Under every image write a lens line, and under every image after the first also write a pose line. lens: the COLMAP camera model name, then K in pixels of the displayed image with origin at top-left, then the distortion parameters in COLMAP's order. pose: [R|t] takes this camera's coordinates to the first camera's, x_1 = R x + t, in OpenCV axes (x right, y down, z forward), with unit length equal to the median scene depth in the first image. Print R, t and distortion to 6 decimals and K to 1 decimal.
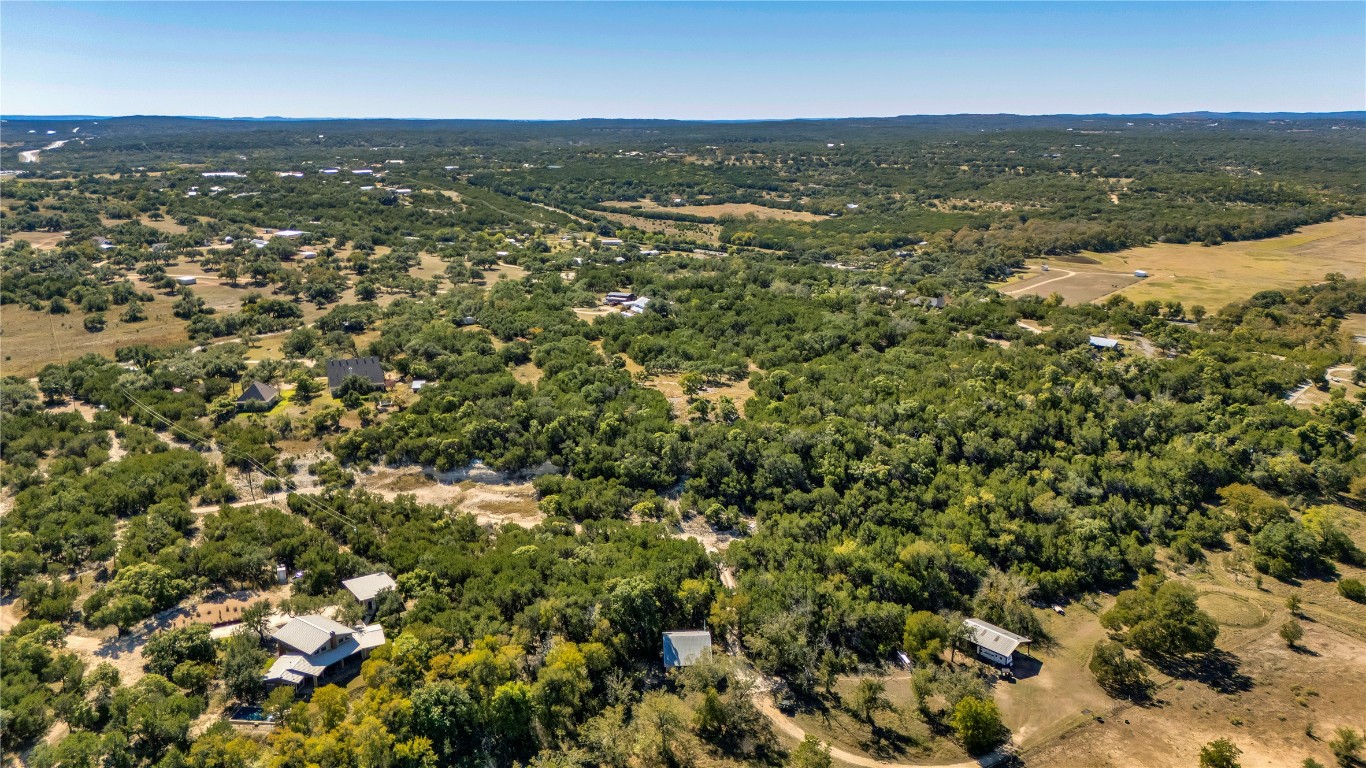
lens RADIAL K [[992.9, 0, 686.3], [0, 992.9, 381.1], [0, 0, 1]] dist [0.094243, -0.116998]
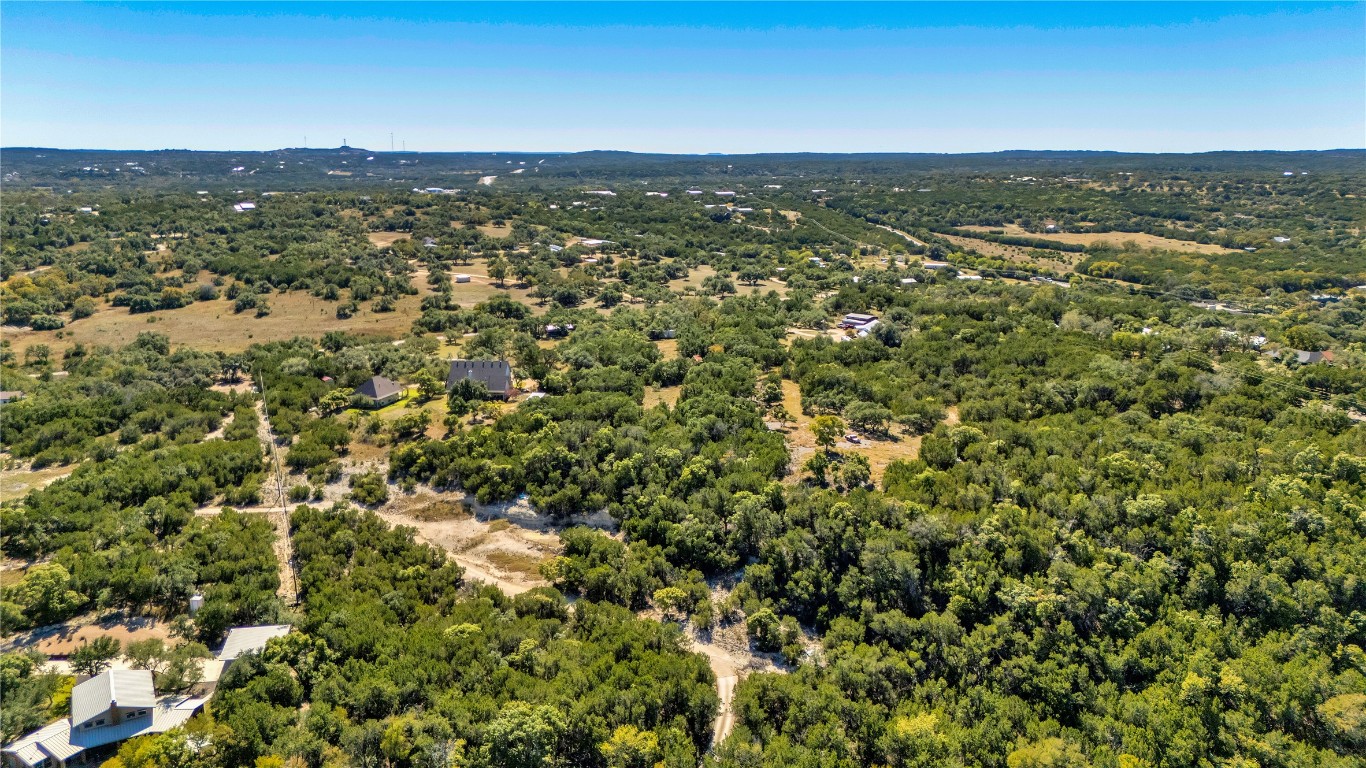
lens RADIAL K [[992.9, 0, 686.3], [0, 992.9, 381.1], [0, 0, 1]] dist [0.094243, -0.116998]
pose [[0.917368, 0.091828, -0.387302, 0.198686], [-0.104548, 0.994449, -0.011852, -0.014808], [0.384064, 0.051364, 0.921877, 0.296526]]
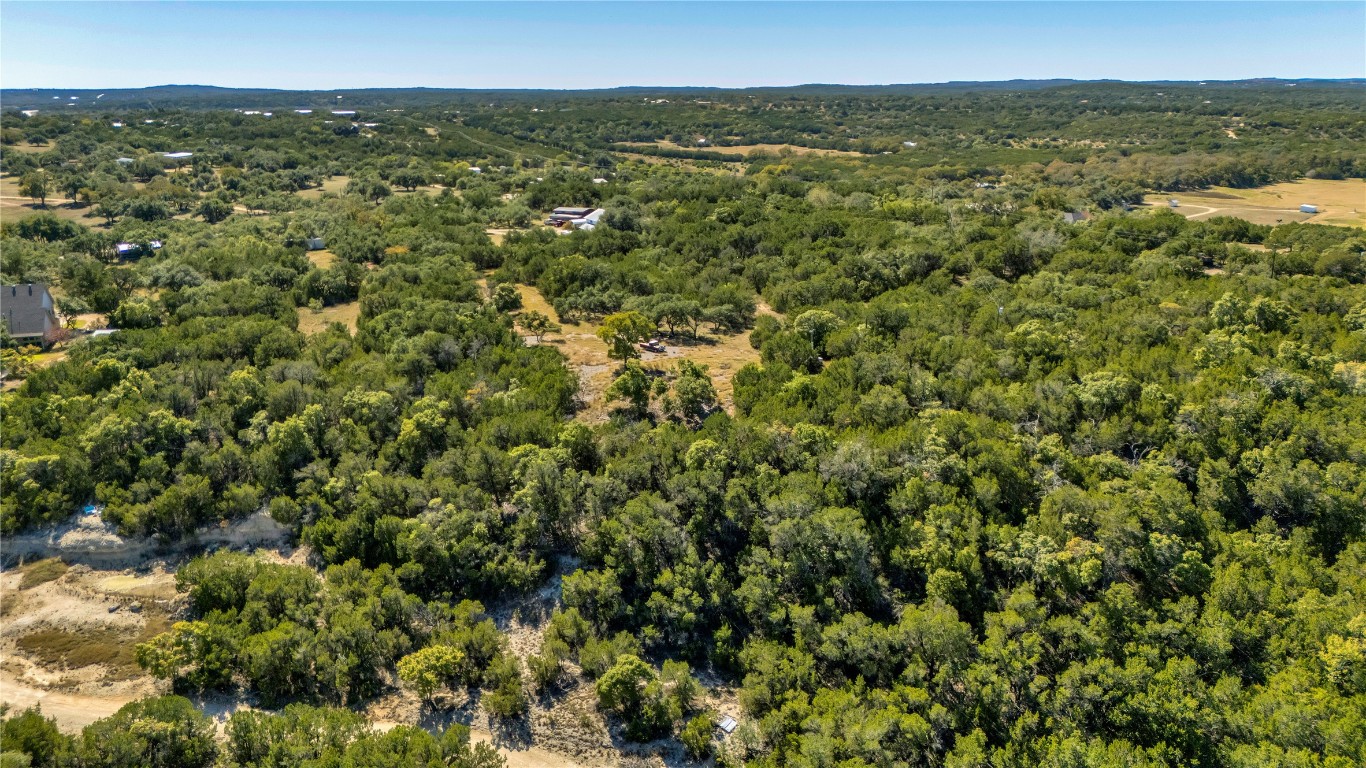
lens RADIAL K [[992.9, 0, 686.3], [0, 992.9, 381.1], [0, 0, 1]] dist [0.094243, -0.116998]
pose [[0.999127, 0.006476, -0.041259, 0.056052], [-0.005504, 0.999706, 0.023631, 0.013558], [0.041400, -0.023383, 0.998869, 0.555719]]
